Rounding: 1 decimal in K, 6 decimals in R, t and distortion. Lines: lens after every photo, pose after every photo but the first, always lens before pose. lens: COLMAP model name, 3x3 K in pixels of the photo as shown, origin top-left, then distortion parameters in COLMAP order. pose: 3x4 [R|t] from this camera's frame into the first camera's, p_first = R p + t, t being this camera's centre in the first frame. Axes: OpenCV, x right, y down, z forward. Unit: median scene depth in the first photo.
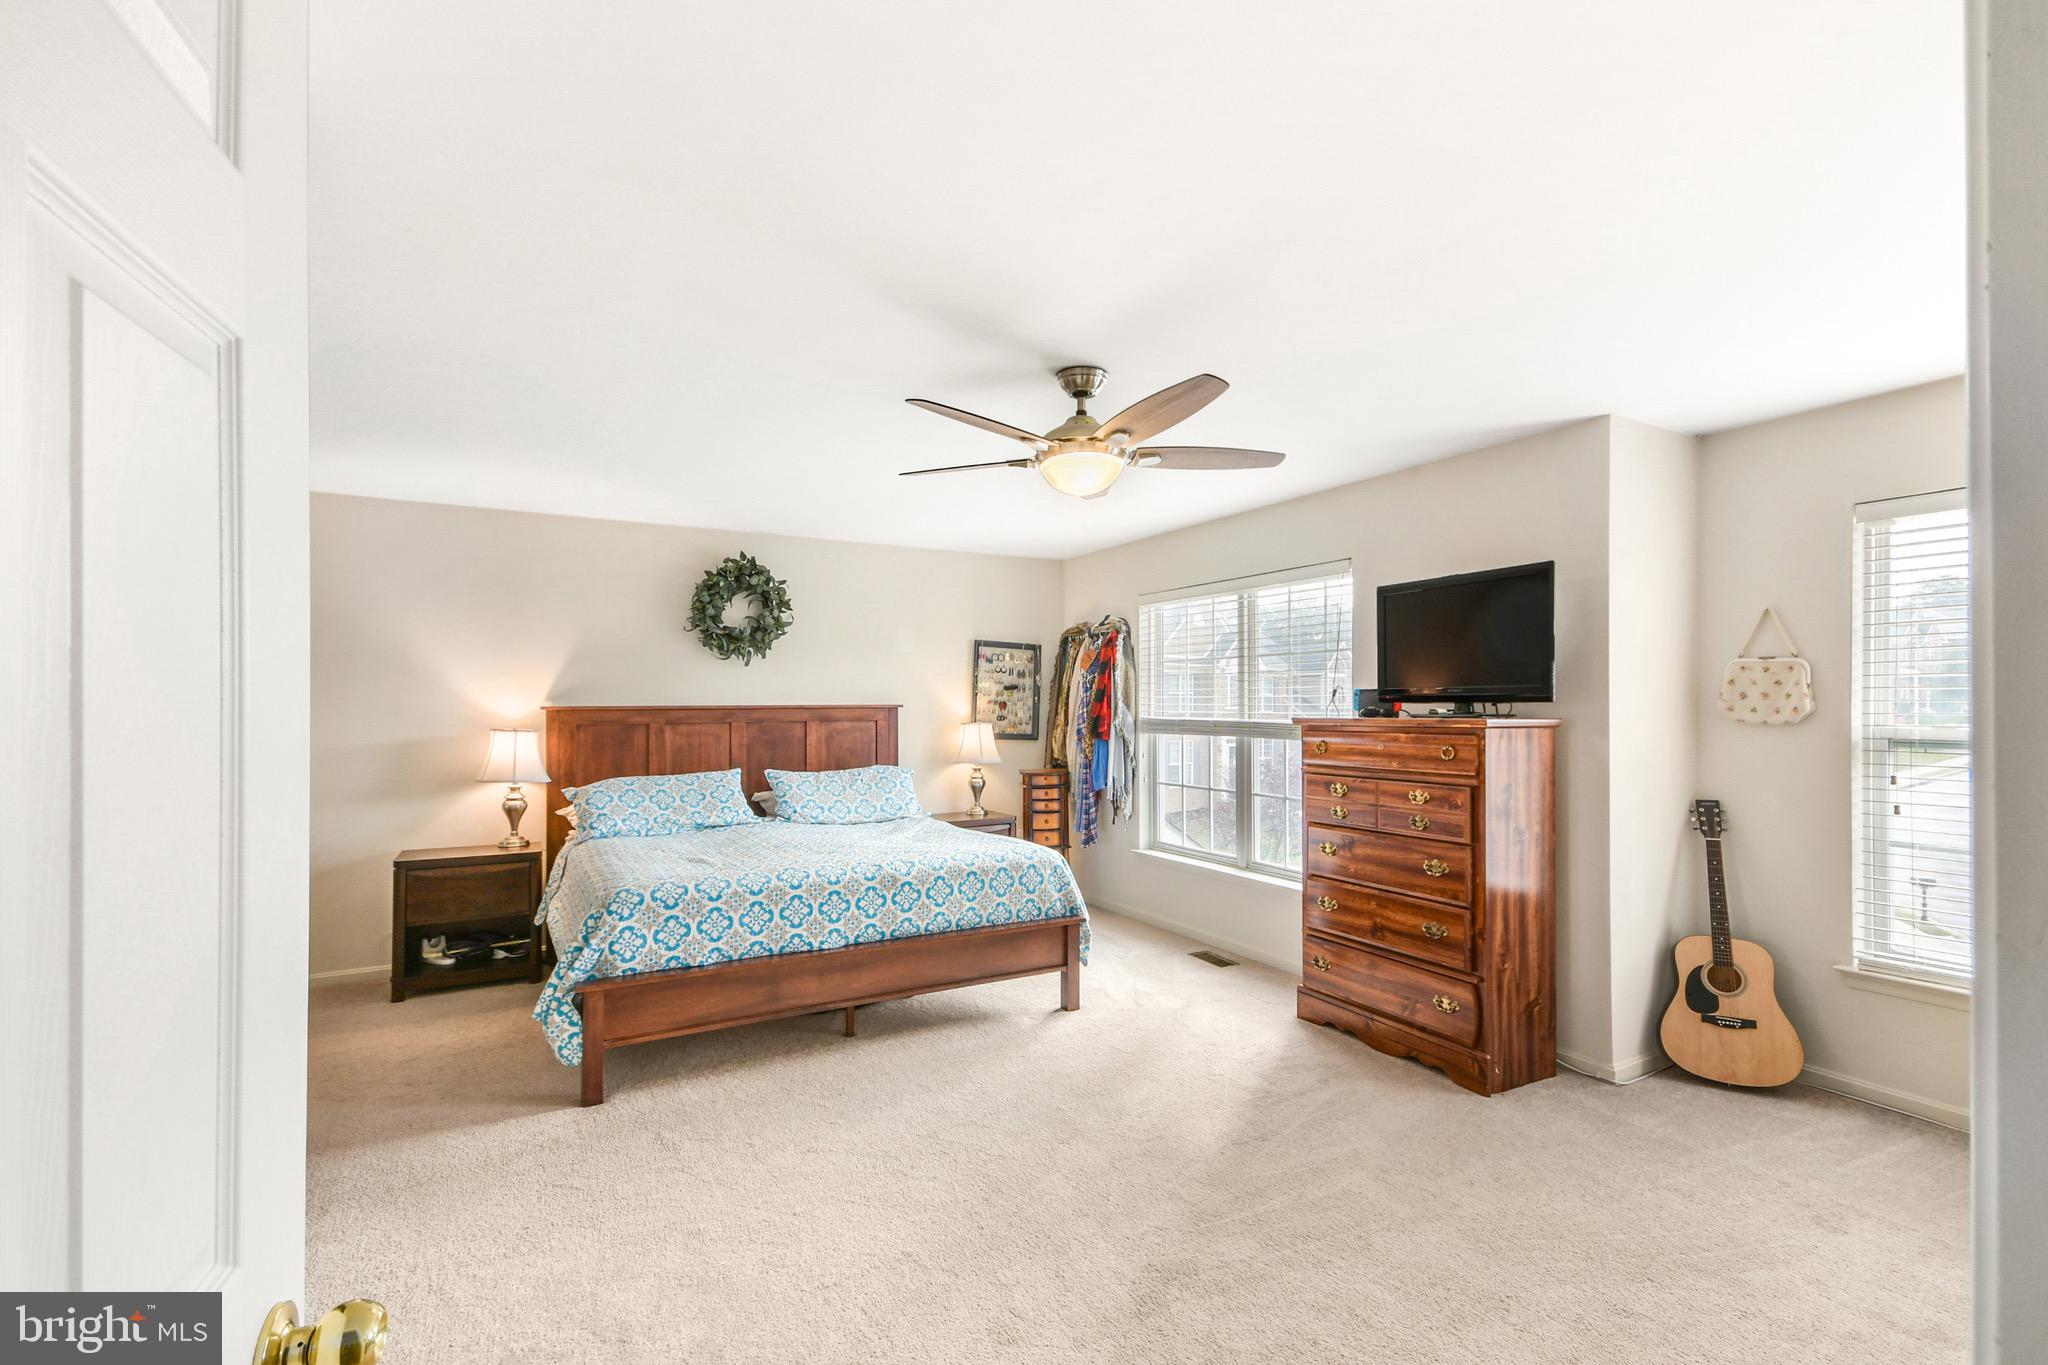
lens RADIAL K [[880.5, 0, 1024.0], [0, 880.5, 682.5], [0, 0, 1]] dist [0.032449, -0.000029]
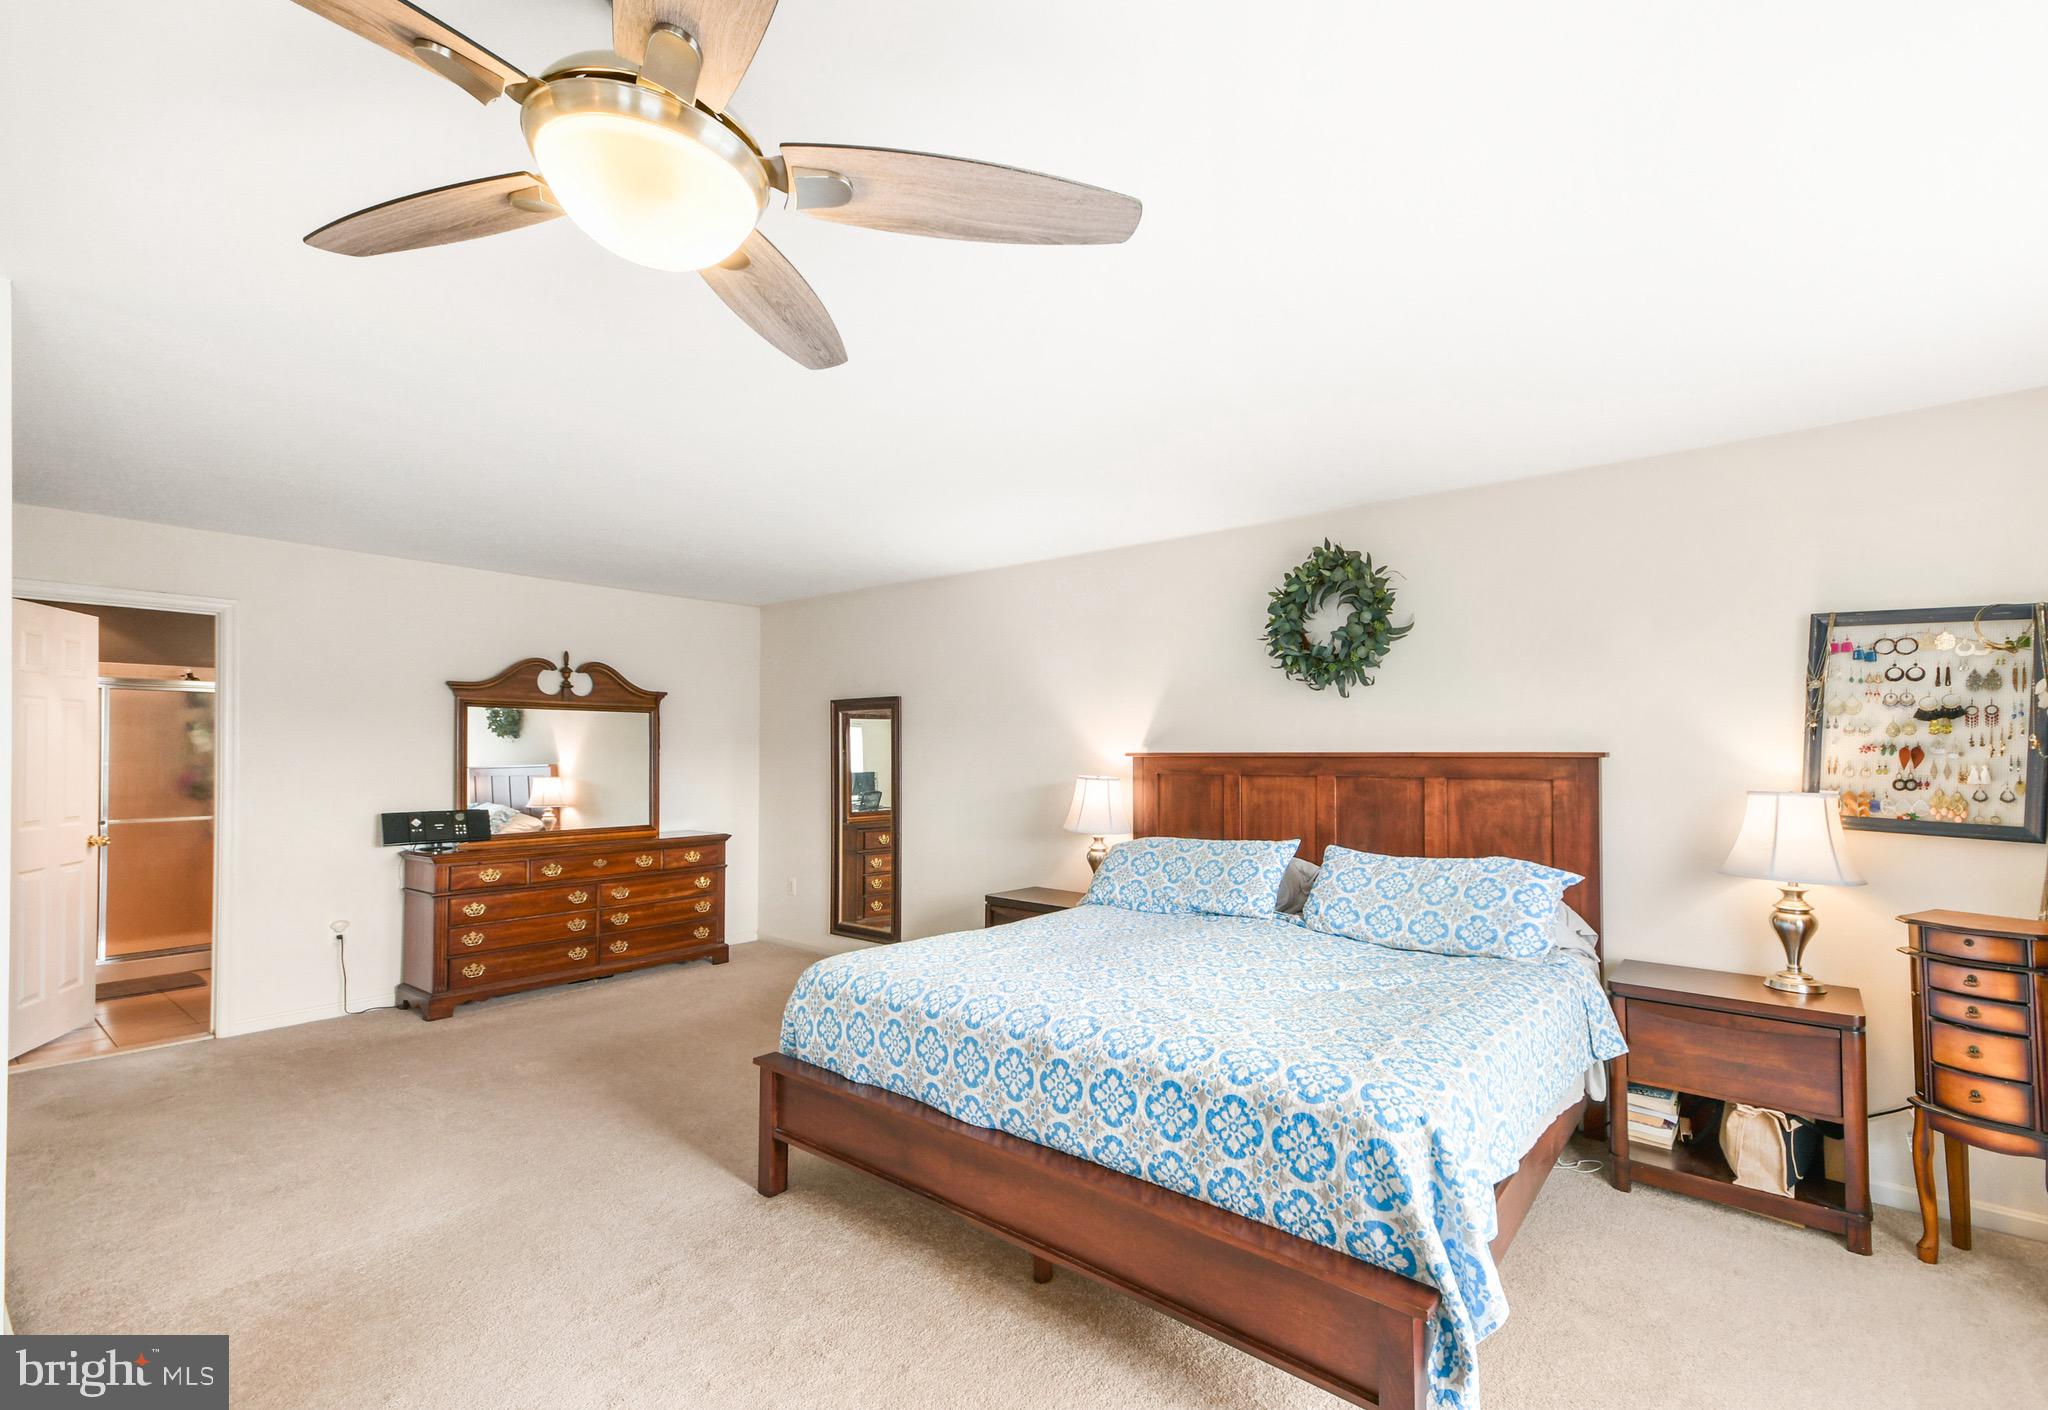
lens RADIAL K [[922.2, 0, 1024.0], [0, 922.2, 705.0], [0, 0, 1]] dist [0.021060, -0.000291]
pose [[0.381823, -0.042626, -0.923252, 0.277113], [0.023188, 0.999063, -0.036537, 0.009205], [0.923944, -0.007458, 0.382454, 0.481216]]
